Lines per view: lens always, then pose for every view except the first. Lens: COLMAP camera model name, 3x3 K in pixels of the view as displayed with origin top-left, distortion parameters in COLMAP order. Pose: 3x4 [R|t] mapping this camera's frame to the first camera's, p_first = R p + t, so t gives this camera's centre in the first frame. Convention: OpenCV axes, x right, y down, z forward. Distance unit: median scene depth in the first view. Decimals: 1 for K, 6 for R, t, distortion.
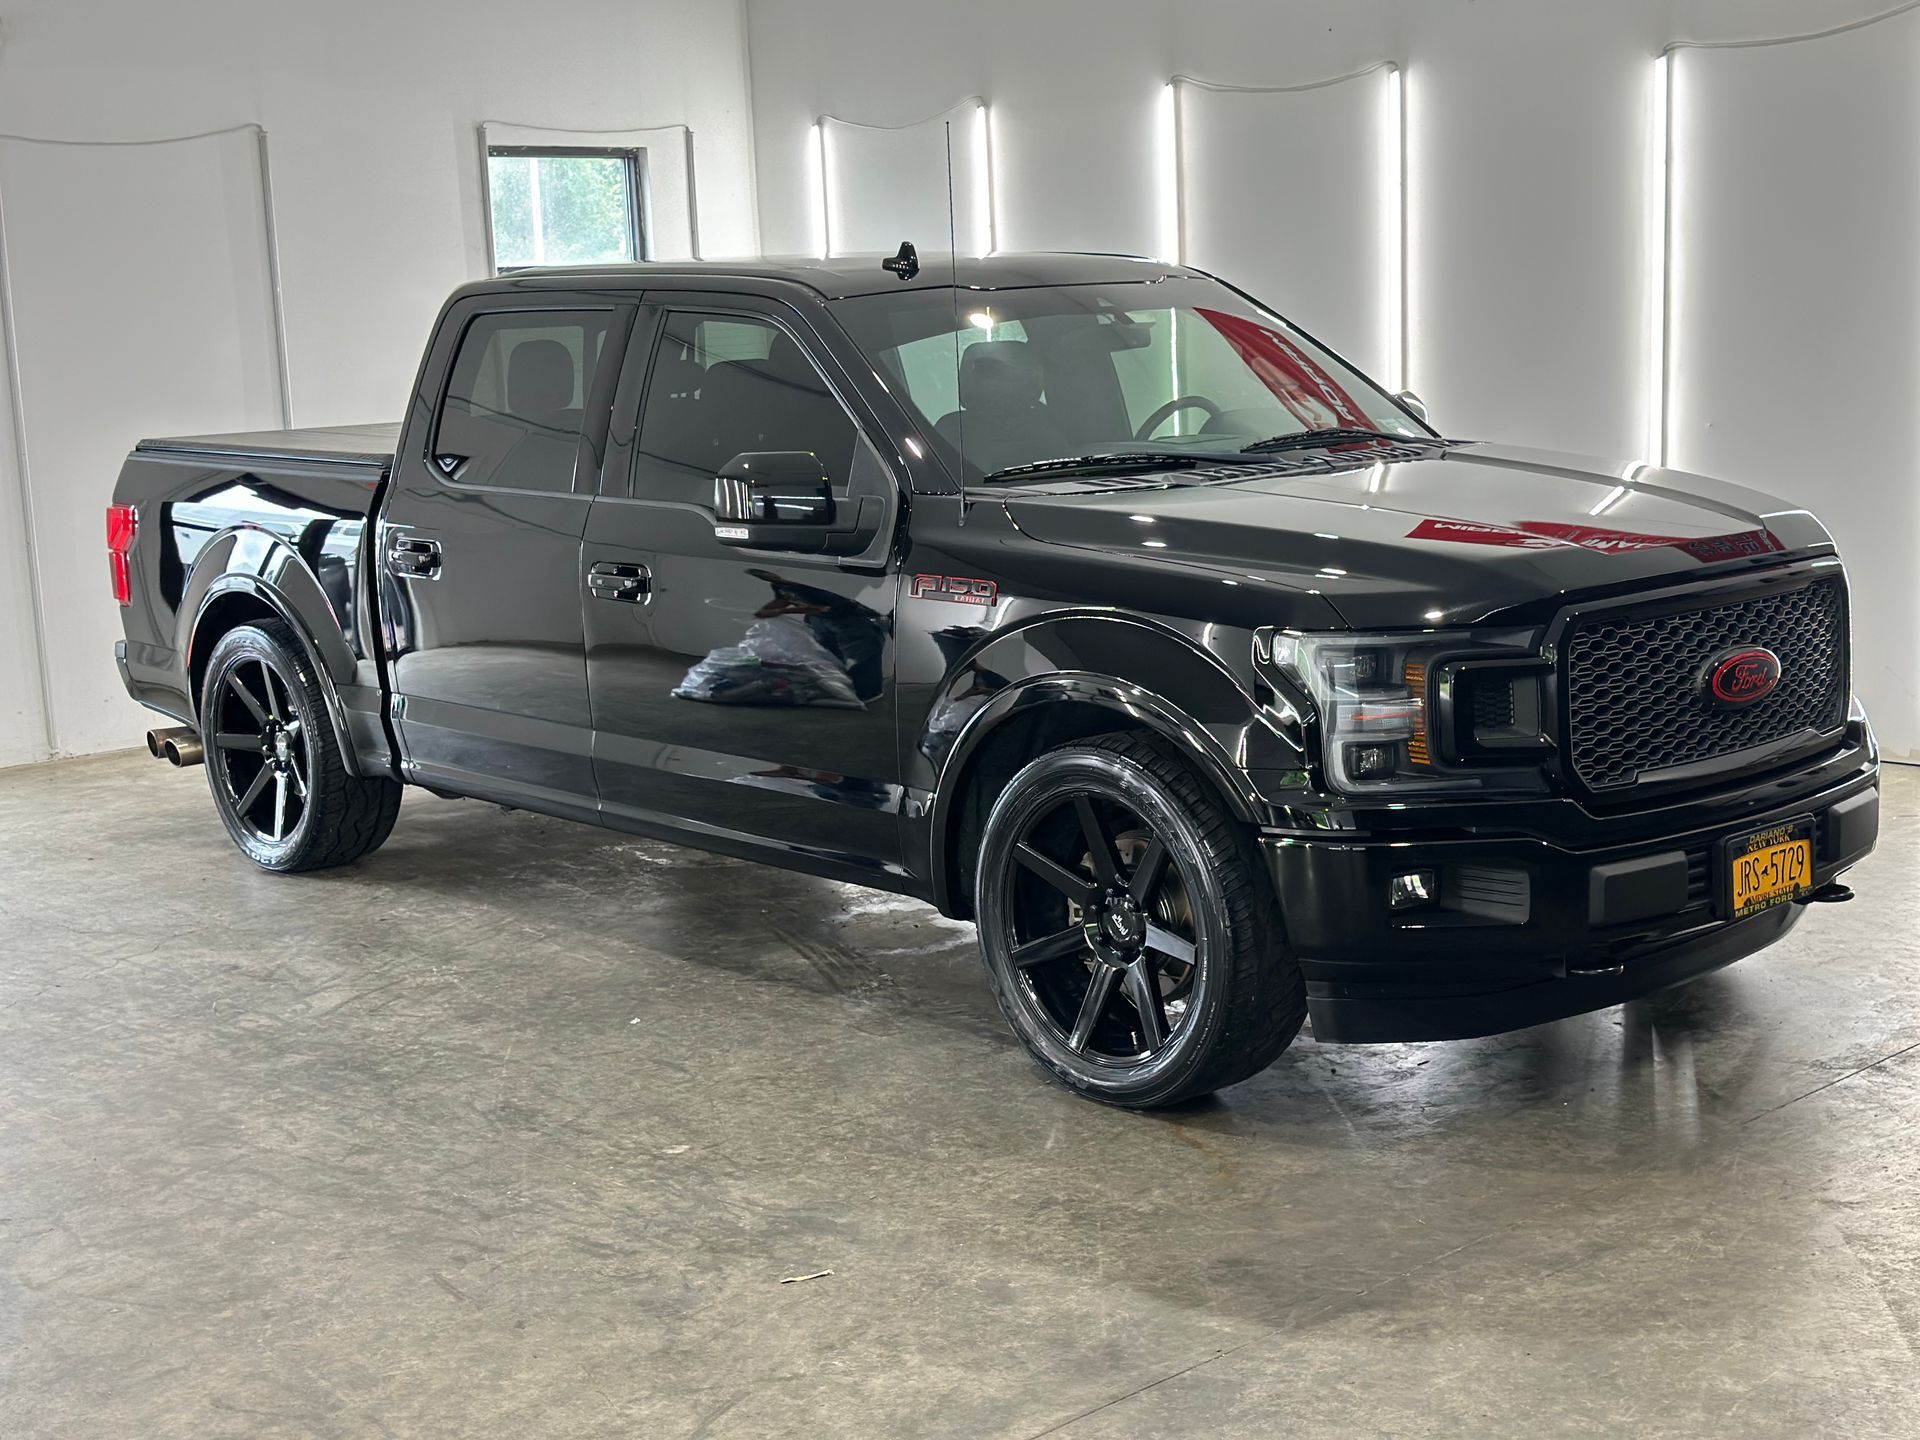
lens RADIAL K [[2794.1, 0, 982.1], [0, 2794.1, 722.0], [0, 0, 1]] dist [-0.123816, 0.684507]
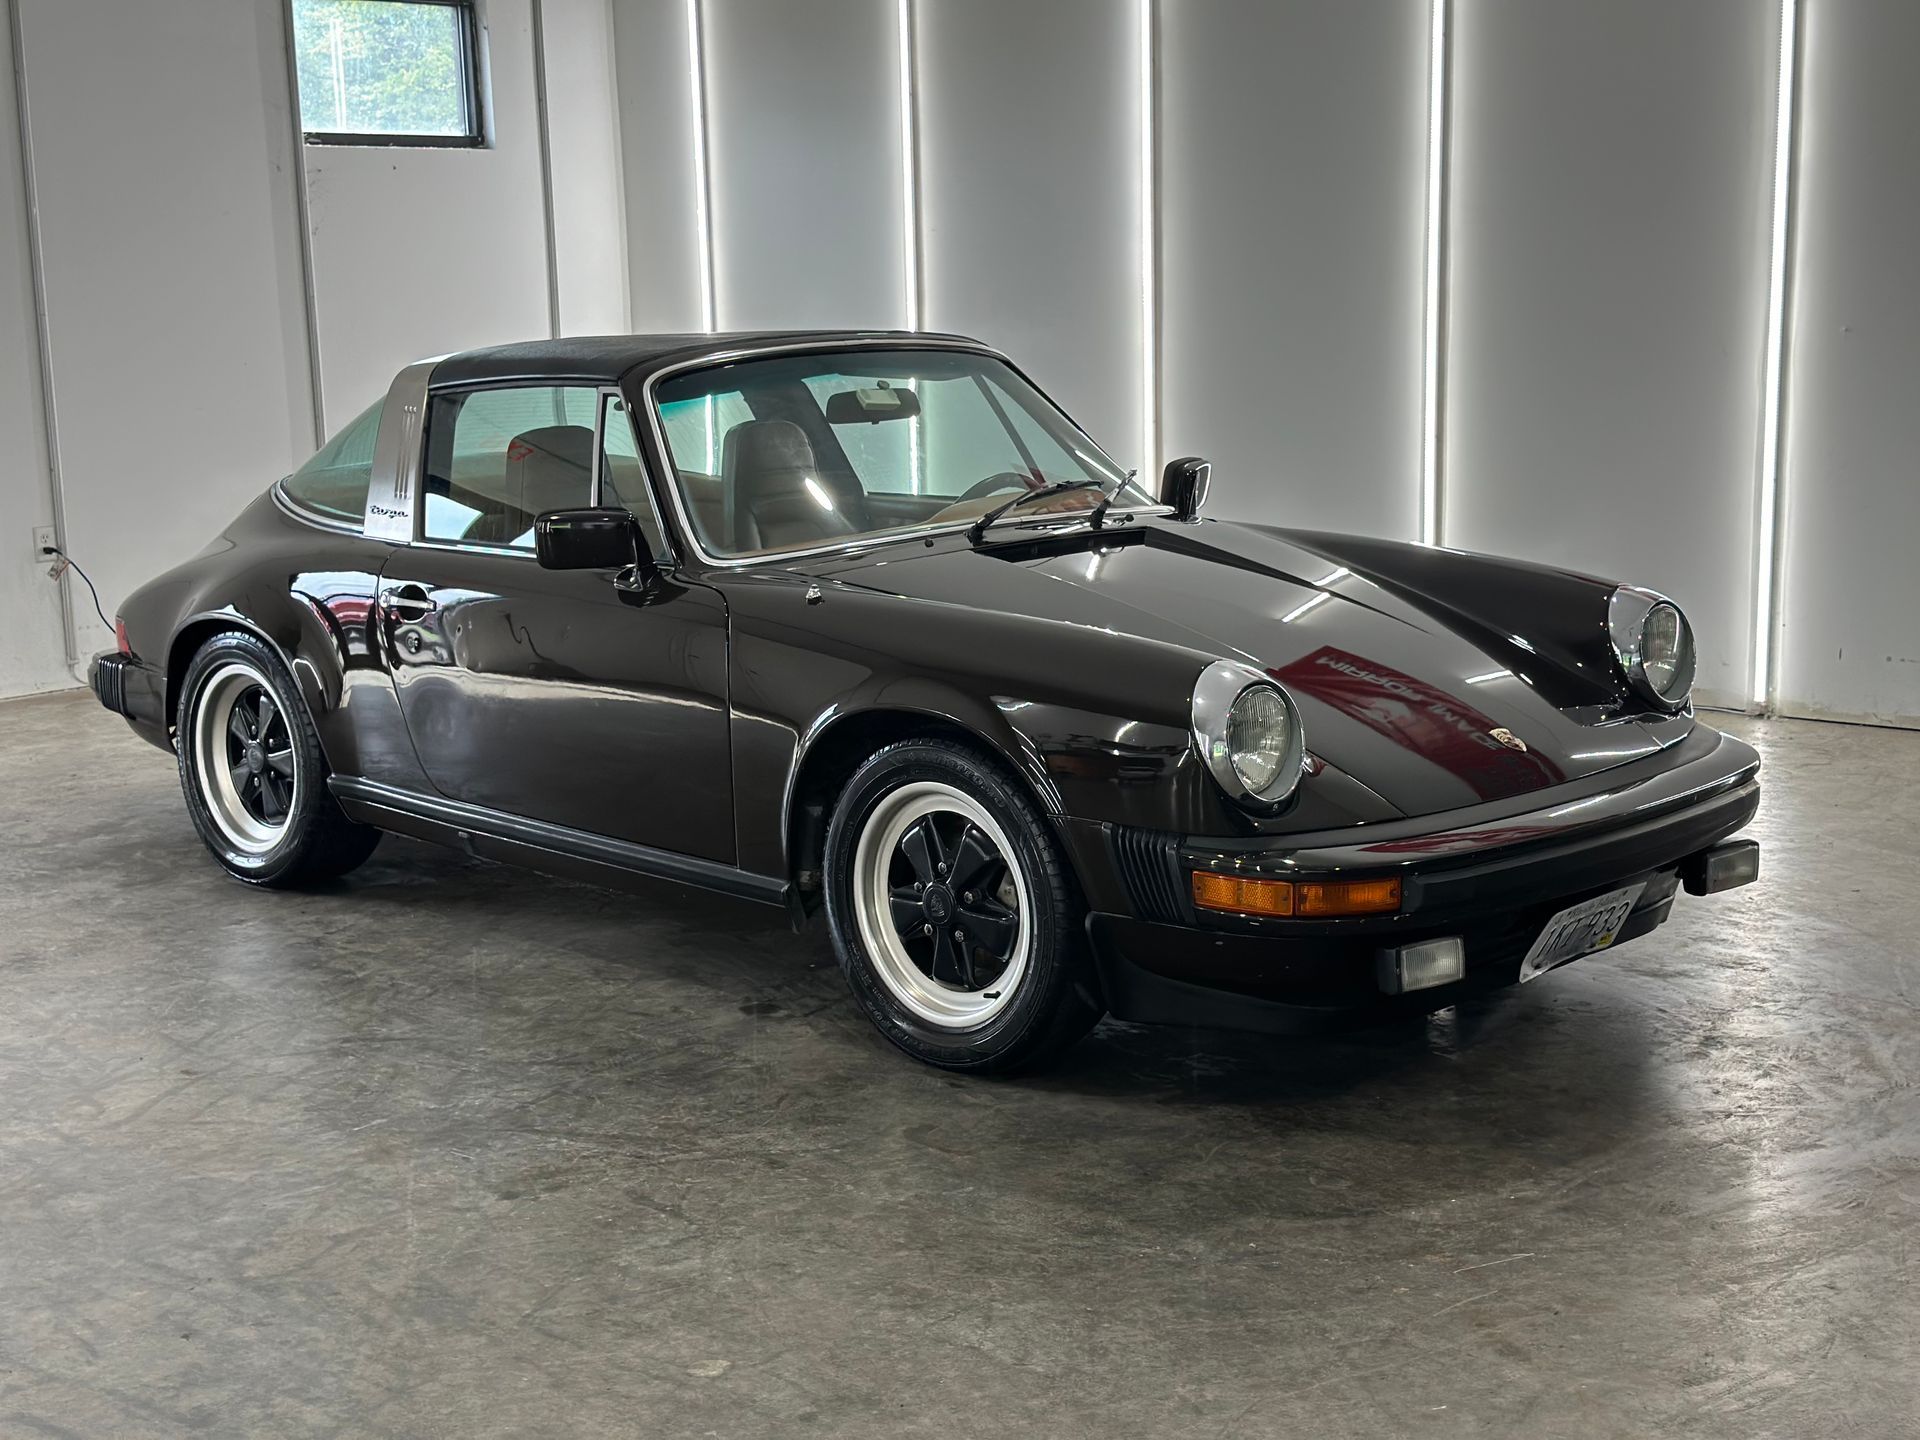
lens RADIAL K [[2653.1, 0, 878.3], [0, 2653.1, 720.0], [0, 0, 1]] dist [0.028578, 0.020705]
pose [[0.997449, 0.003549, 0.071301, -0.114230], [-0.004309, 0.999936, 0.010507, -0.001468], [-0.071259, -0.010788, 0.997400, 0.388262]]
